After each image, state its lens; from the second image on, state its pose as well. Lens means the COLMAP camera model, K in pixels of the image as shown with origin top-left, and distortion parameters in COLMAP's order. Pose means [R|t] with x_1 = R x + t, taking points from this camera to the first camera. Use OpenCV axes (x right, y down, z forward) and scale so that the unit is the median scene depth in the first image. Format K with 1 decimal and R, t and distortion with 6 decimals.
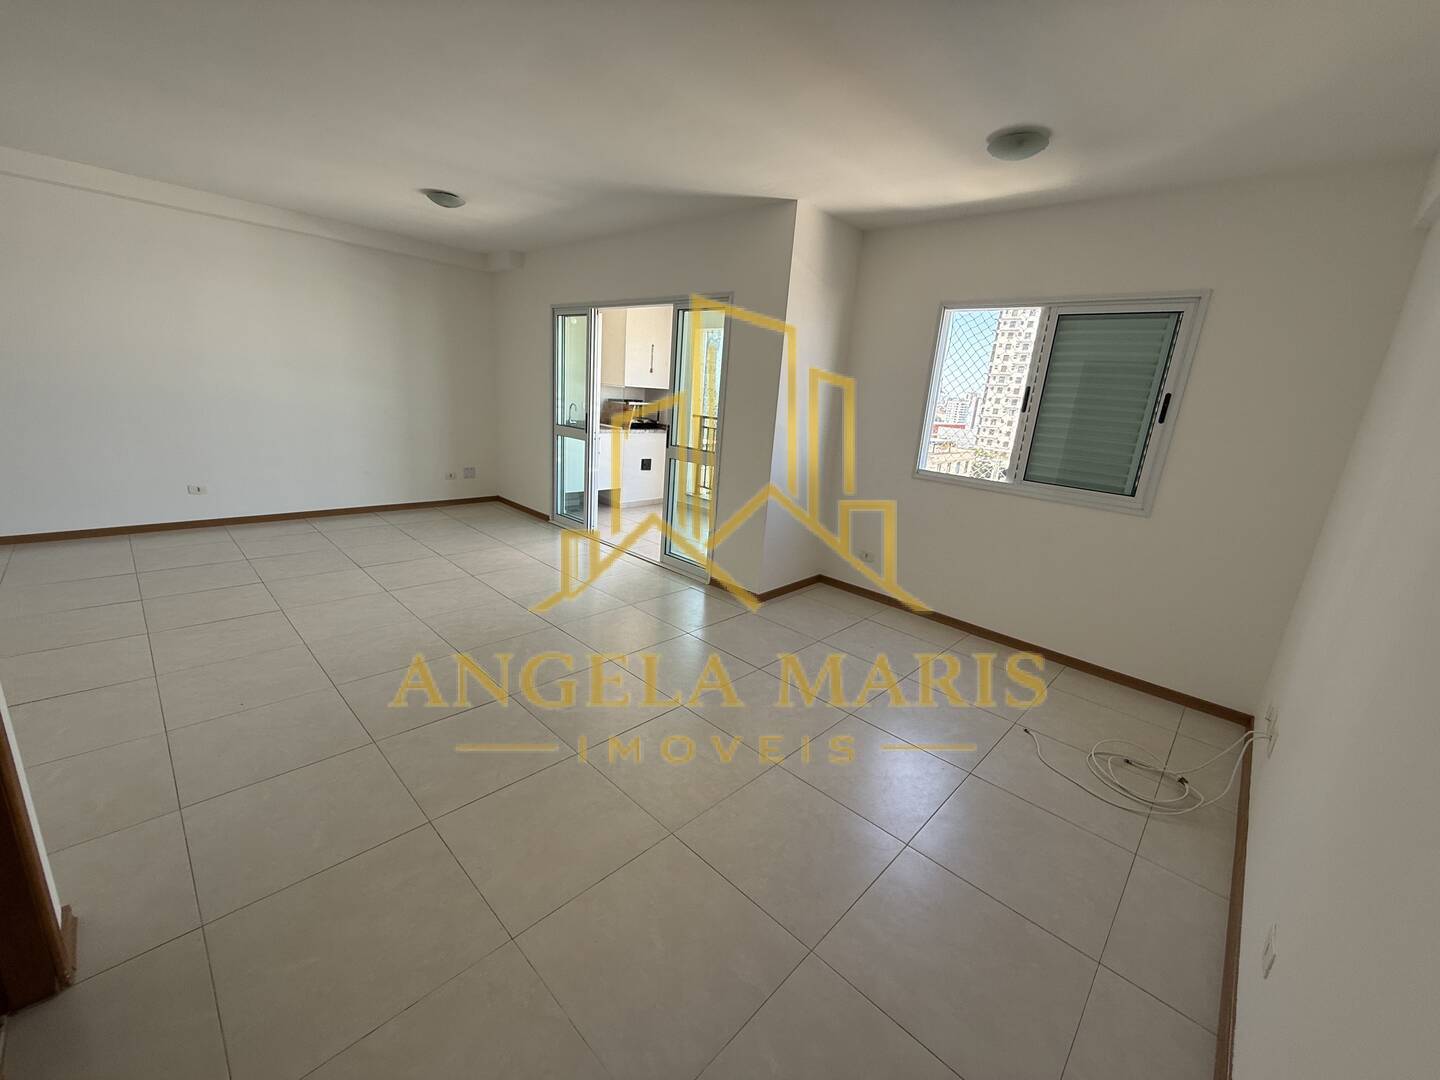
lens RADIAL K [[574.3, 0, 718.7], [0, 574.3, 540.2], [0, 0, 1]] dist [-0.000943, 0.000759]
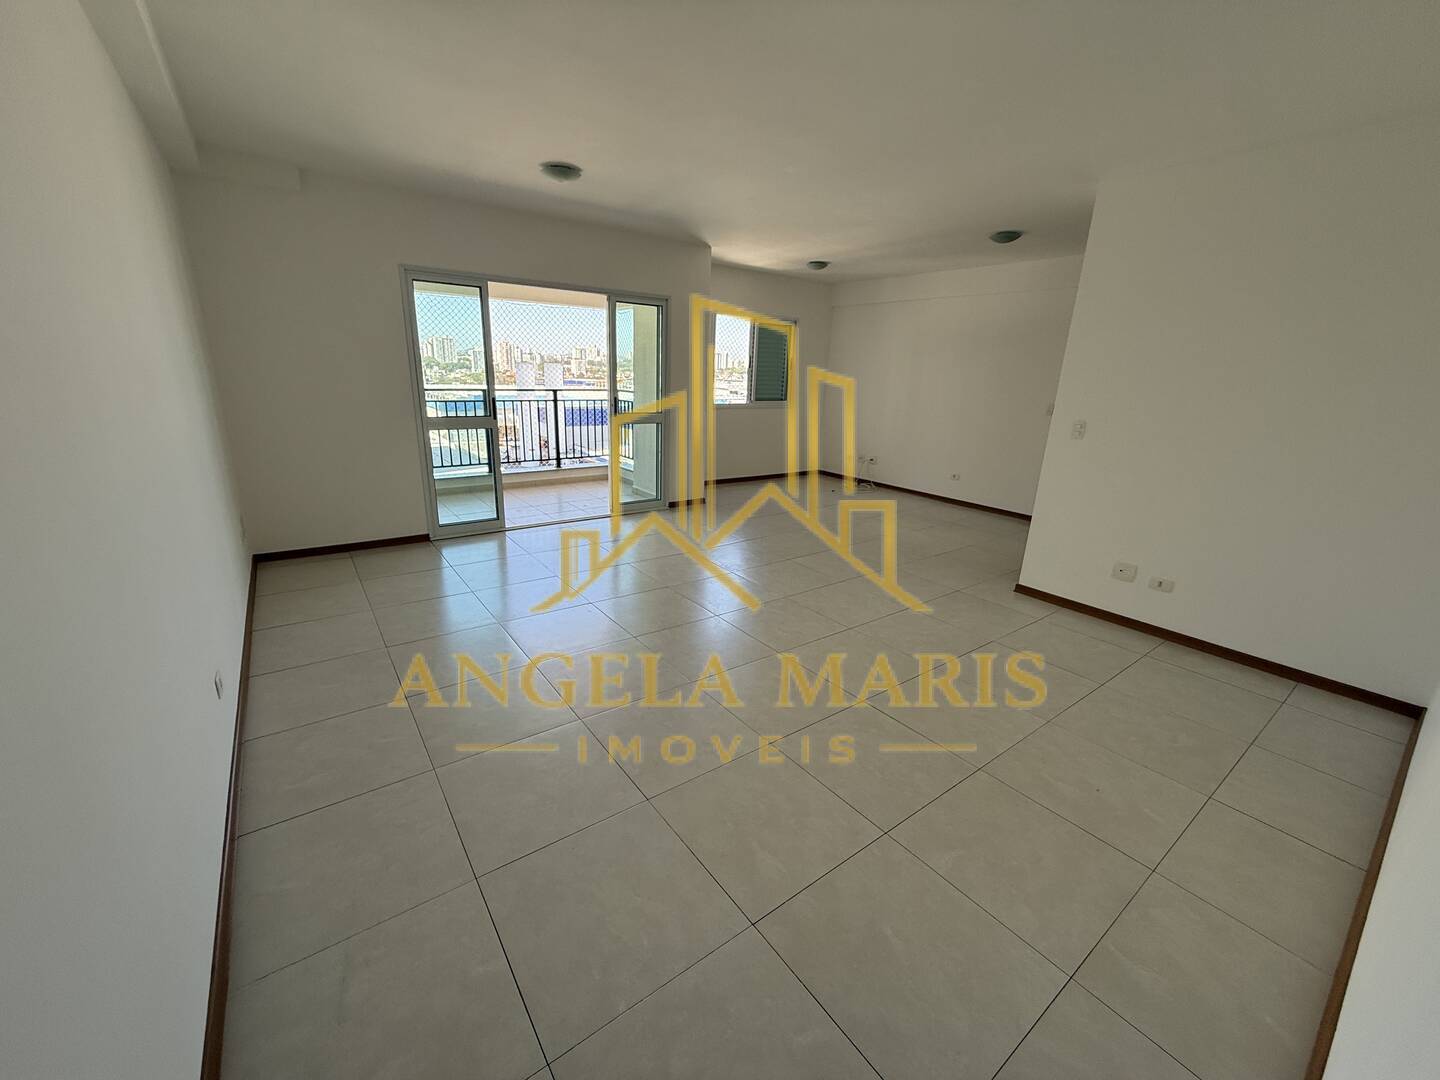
lens RADIAL K [[574.3, 0, 711.9], [0, 574.3, 542.6], [0, 0, 1]] dist [-0.000943, 0.000759]
pose [[0.181993, -0.351888, 0.918179, -1.230193], [0.230668, 0.922995, 0.308013, -0.237465], [-0.955861, 0.155738, 0.249148, 0.538044]]
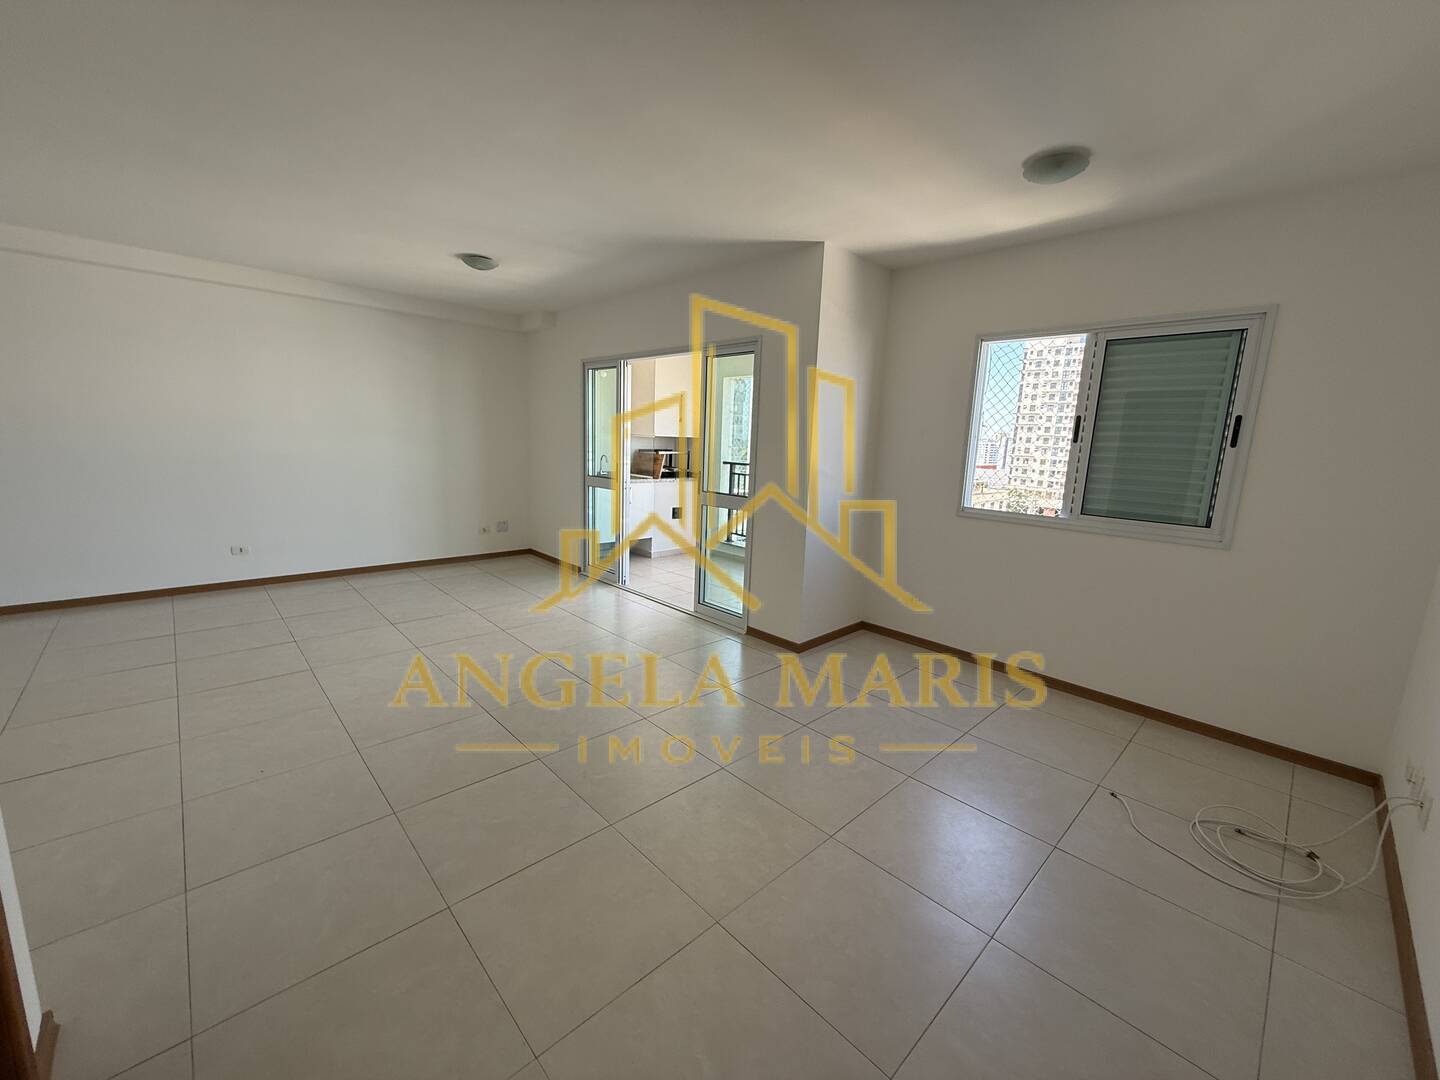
lens RADIAL K [[574.3, 0, 718.1], [0, 574.3, 541.3], [0, 0, 1]] dist [-0.000943, 0.000759]
pose [[0.998165, -0.029021, -0.053150, -0.006570], [0.024538, 0.996236, -0.083132, 0.001456], [0.055363, 0.081675, 0.995120, 0.031809]]
